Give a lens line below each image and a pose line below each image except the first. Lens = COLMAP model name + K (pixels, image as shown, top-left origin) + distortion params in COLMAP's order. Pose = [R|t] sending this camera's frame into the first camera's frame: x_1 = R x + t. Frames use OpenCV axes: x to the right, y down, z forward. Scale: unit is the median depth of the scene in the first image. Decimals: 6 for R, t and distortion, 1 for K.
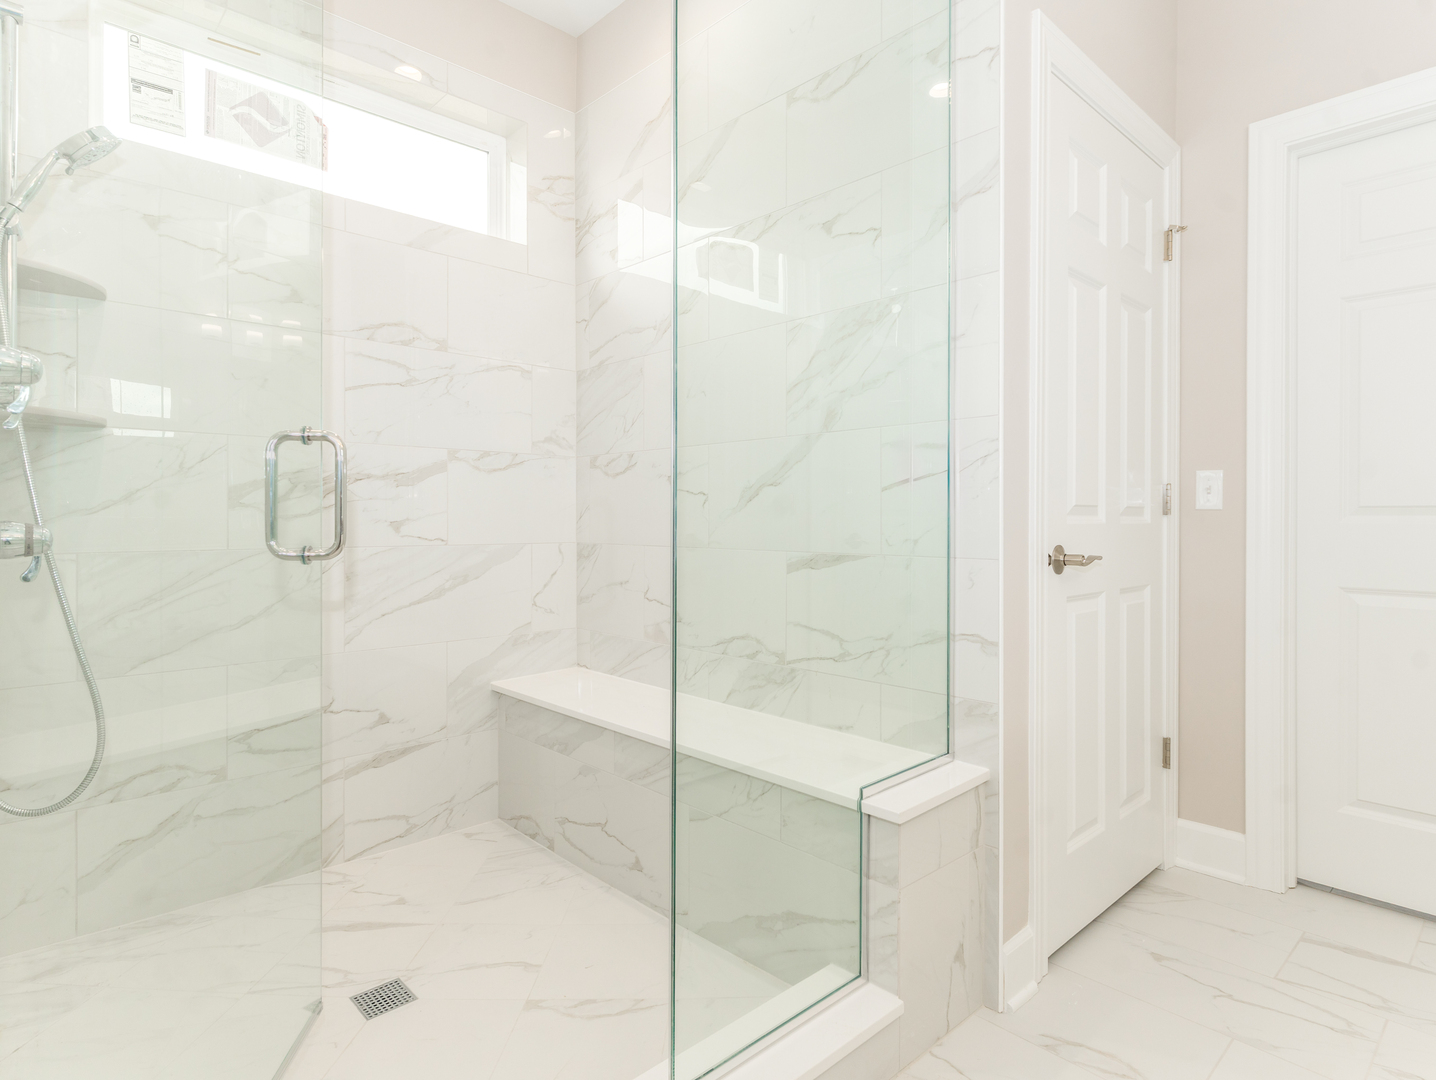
lens RADIAL K [[789.9, 0, 725.6], [0, 789.9, 524.2], [0, 0, 1]] dist [0.001538, -0.000280]
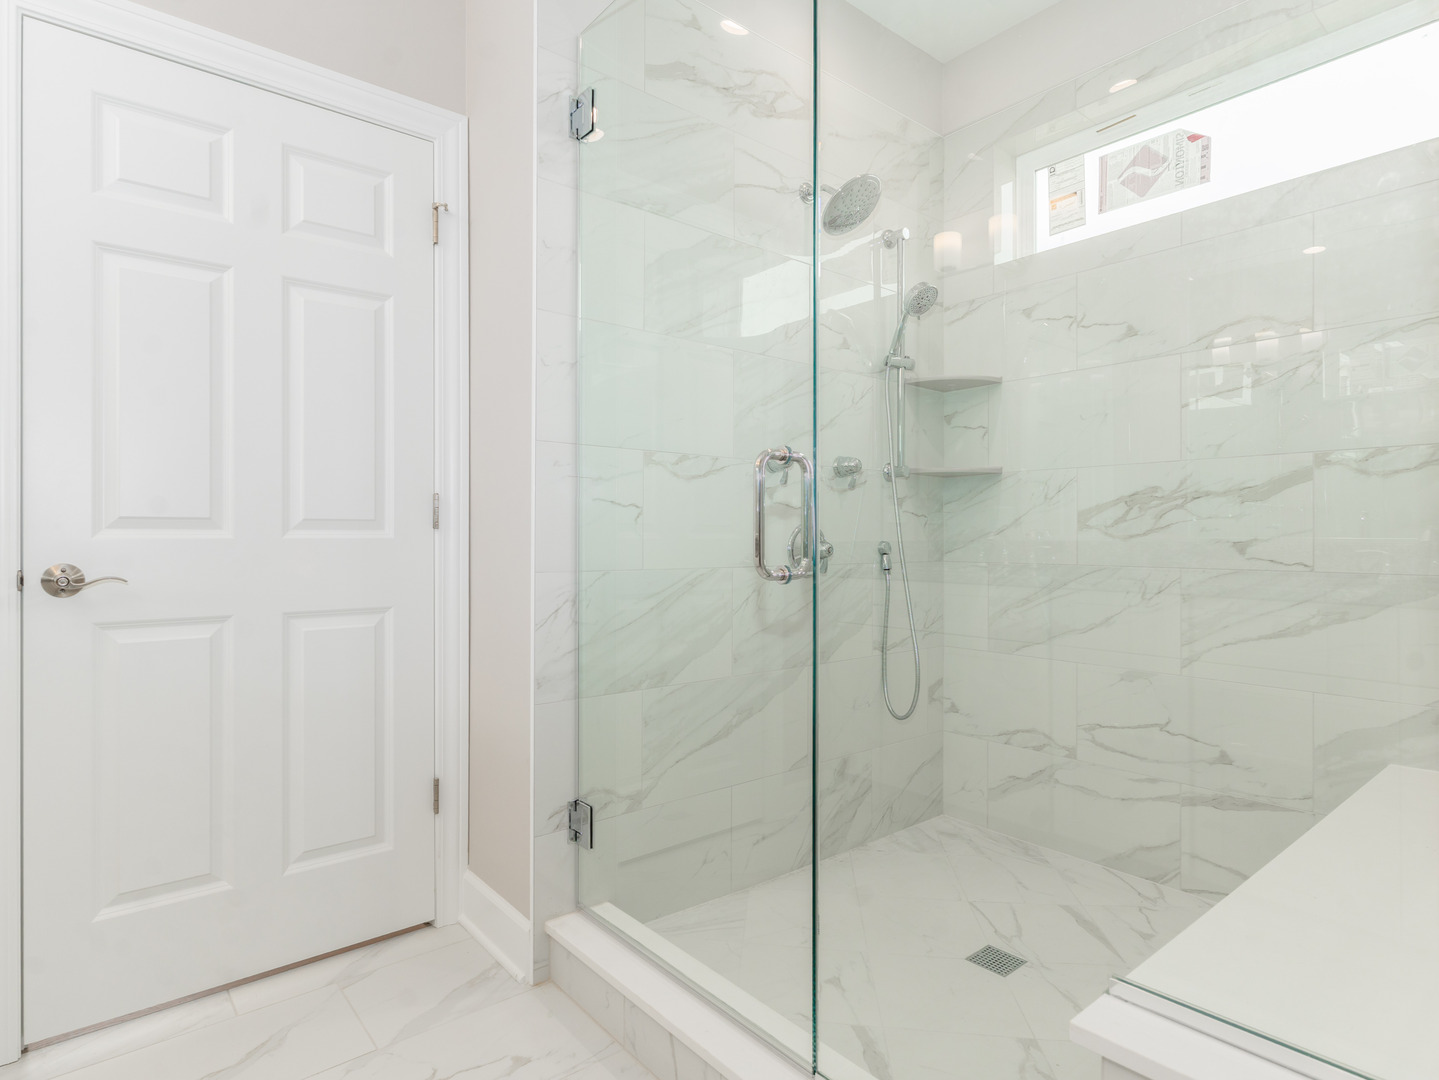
lens RADIAL K [[791.2, 0, 719.5], [0, 791.2, 540.0], [0, 0, 1]] dist [-0.000223, -0.000127]
pose [[-0.060666, 0.001759, -0.998157, 0.520205], [-0.007940, 0.999966, 0.002245, -0.003086], [0.998127, 0.008062, -0.060650, 0.477027]]
